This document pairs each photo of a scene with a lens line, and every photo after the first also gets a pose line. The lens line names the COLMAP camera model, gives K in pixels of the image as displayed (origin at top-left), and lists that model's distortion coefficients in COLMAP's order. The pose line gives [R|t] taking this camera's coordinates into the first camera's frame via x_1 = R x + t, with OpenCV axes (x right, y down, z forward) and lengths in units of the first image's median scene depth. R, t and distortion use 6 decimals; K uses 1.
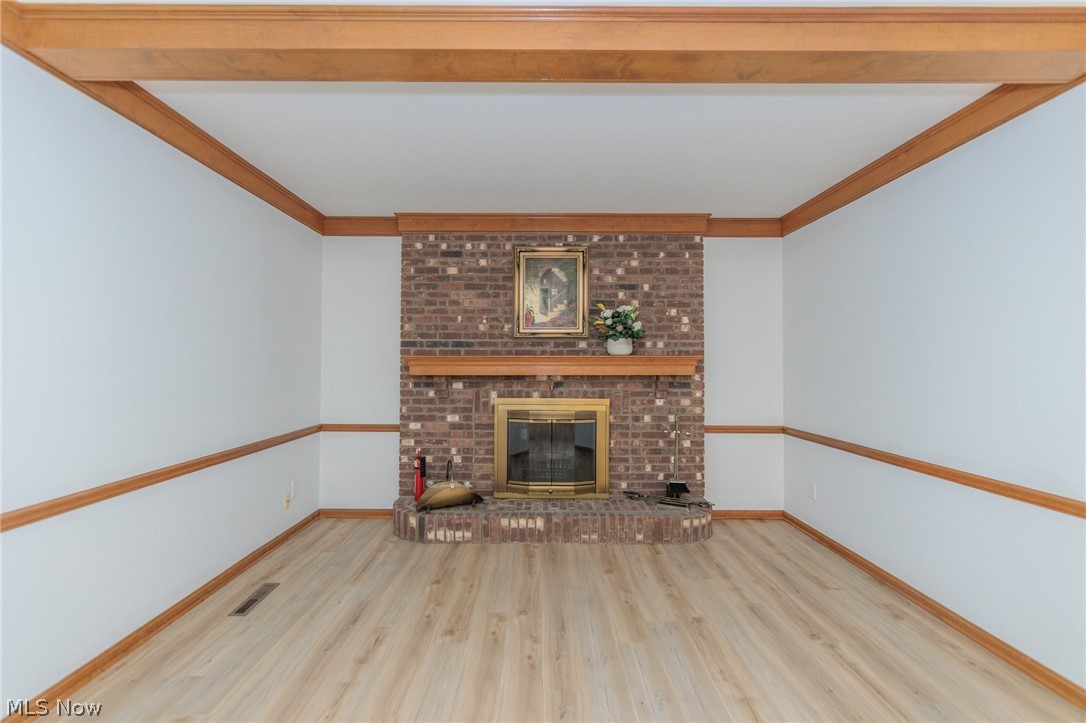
lens RADIAL K [[434.6, 0, 548.9], [0, 434.6, 366.9], [0, 0, 1]] dist [-0.000482, -0.000548]
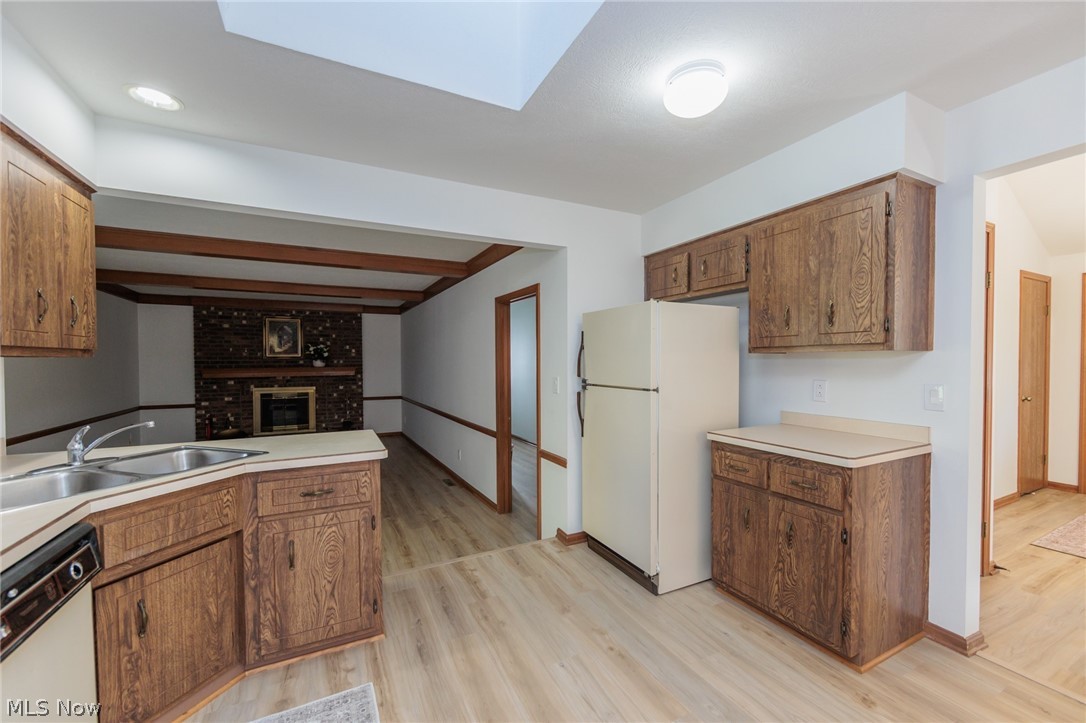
lens RADIAL K [[434.6, 0, 548.9], [0, 434.6, 366.9], [0, 0, 1]] dist [-0.000482, -0.000548]
pose [[0.874164, -0.014656, 0.485409, 0.105427], [0.005064, 0.999765, 0.021068, -0.066265], [-0.485604, -0.015959, 0.874033, -1.488328]]
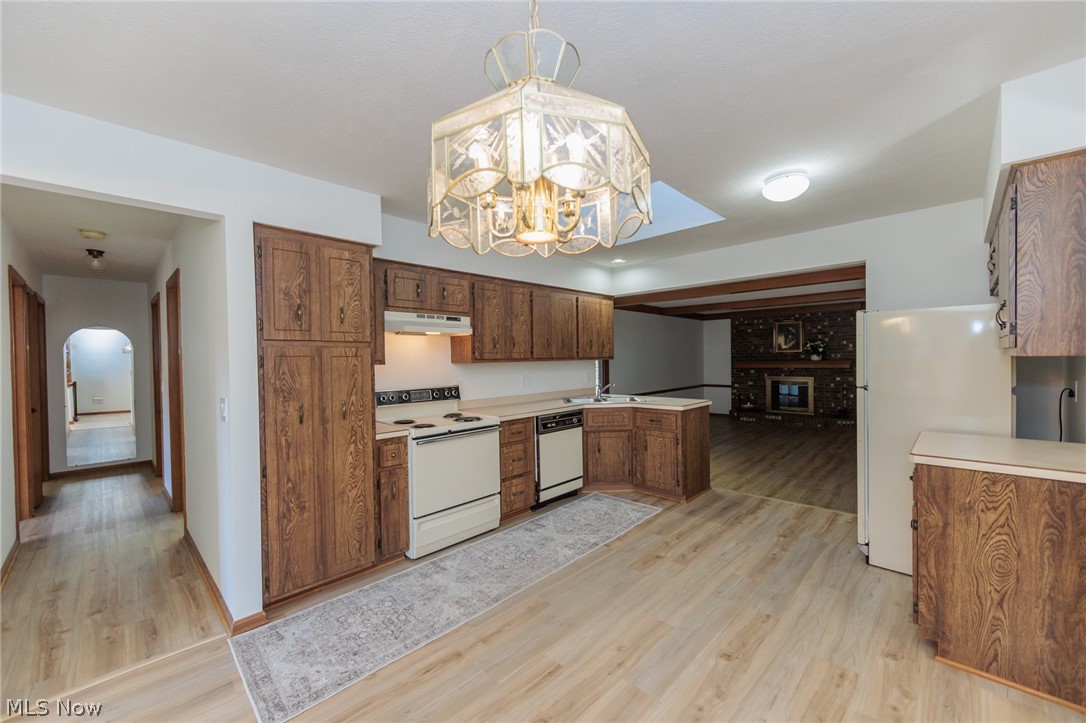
lens RADIAL K [[434.6, 0, 548.9], [0, 434.6, 366.9], [0, 0, 1]] dist [-0.000482, -0.000548]
pose [[0.741887, -0.001343, -0.670524, 0.698347], [0.023469, 0.999437, 0.023965, -0.085585], [0.670115, -0.033516, 0.741501, -1.961363]]
